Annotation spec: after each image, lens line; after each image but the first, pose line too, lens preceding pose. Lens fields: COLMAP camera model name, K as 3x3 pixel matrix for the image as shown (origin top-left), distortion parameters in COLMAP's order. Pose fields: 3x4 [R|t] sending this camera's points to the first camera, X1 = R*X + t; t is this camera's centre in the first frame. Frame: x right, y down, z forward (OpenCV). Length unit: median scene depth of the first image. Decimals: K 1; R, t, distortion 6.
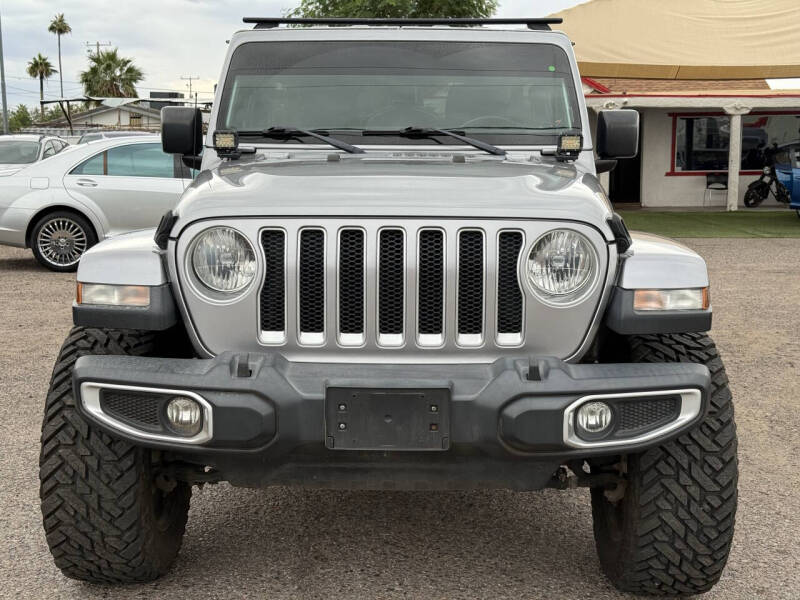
lens RADIAL K [[1114.2, 0, 400.1], [0, 1114.2, 306.0], [0, 0, 1]] dist [0.127799, -0.060354]
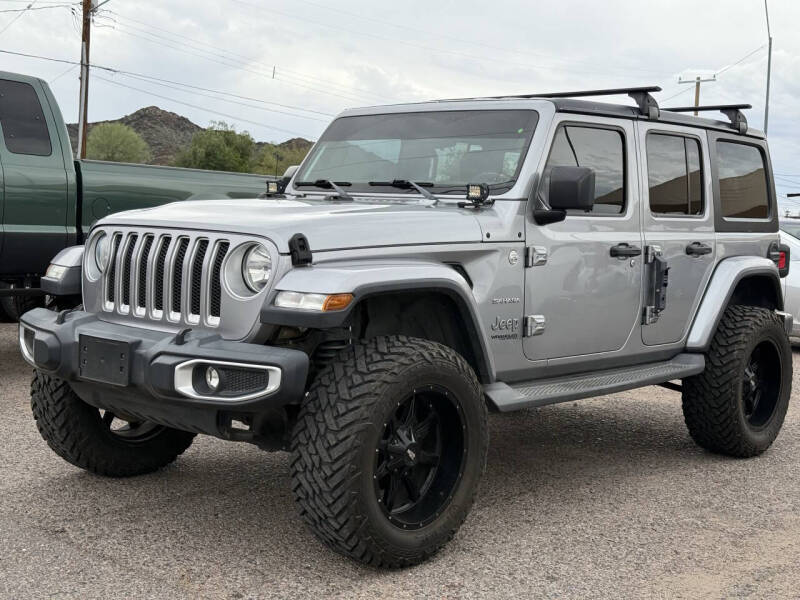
lens RADIAL K [[1113.7, 0, 400.0], [0, 1113.7, 300.0], [0, 0, 1]] dist [0.136344, -0.114647]
pose [[0.757316, 0.073259, -0.648927, 1.091290], [-0.131860, 0.990375, -0.042079, 0.030782], [0.639598, 0.117435, 0.759686, 0.111665]]
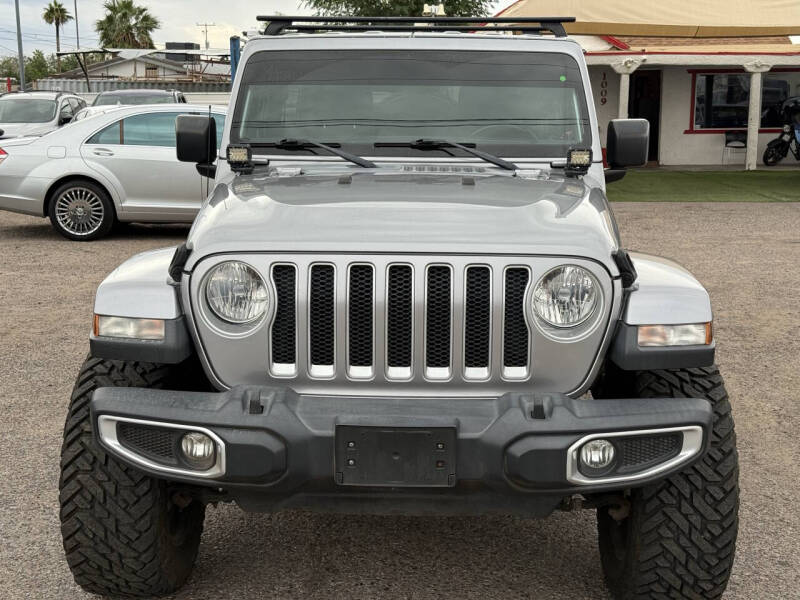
lens RADIAL K [[1113.7, 0, 400.0], [0, 1113.7, 300.0], [0, 0, 1]] dist [0.136344, -0.114647]
pose [[0.999881, 0.003960, -0.014895, 0.006991], [-0.003328, 0.999103, 0.042227, -0.076426], [0.015049, -0.042172, 0.998997, -0.019011]]
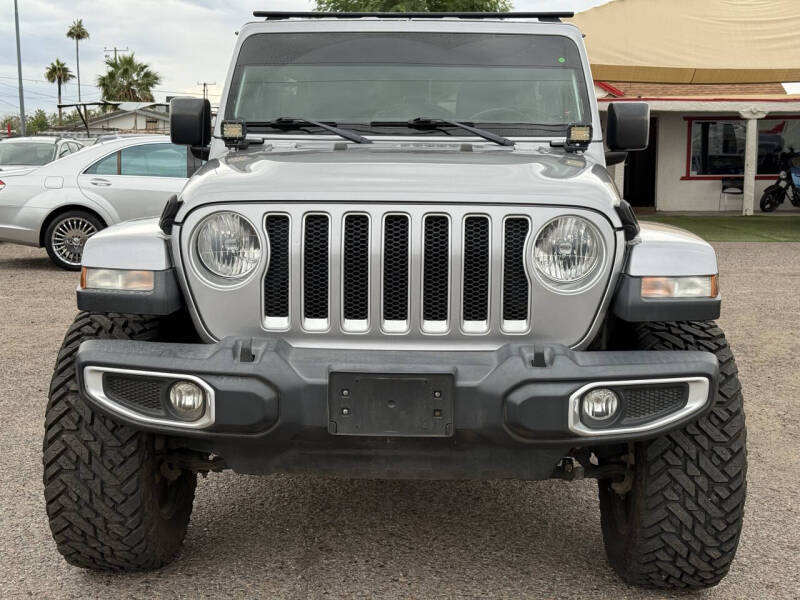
lens RADIAL K [[1114.5, 0, 396.8], [0, 1114.5, 302.7], [0, 0, 1]] dist [0.121251, -0.032041]
pose [[0.999861, 0.005534, -0.015742, 0.008128], [-0.005663, 0.999951, -0.008178, 0.016718], [0.015696, 0.008266, 0.999843, 0.007028]]
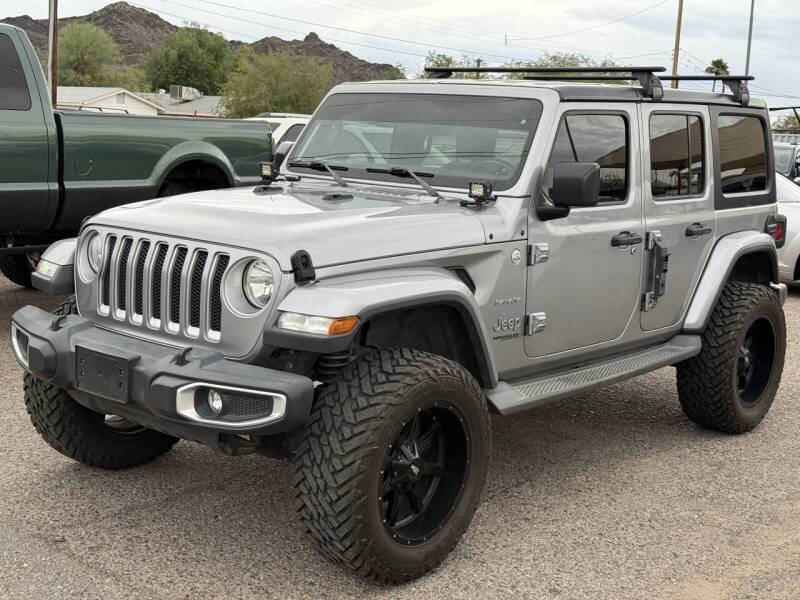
lens RADIAL K [[1113.7, 0, 400.0], [0, 1113.7, 300.0], [0, 0, 1]] dist [0.136344, -0.114647]
pose [[0.770668, 0.129948, -0.623846, 1.038585], [-0.134188, 0.990129, 0.040476, -0.090467], [0.622948, 0.052519, 0.780498, 0.099137]]
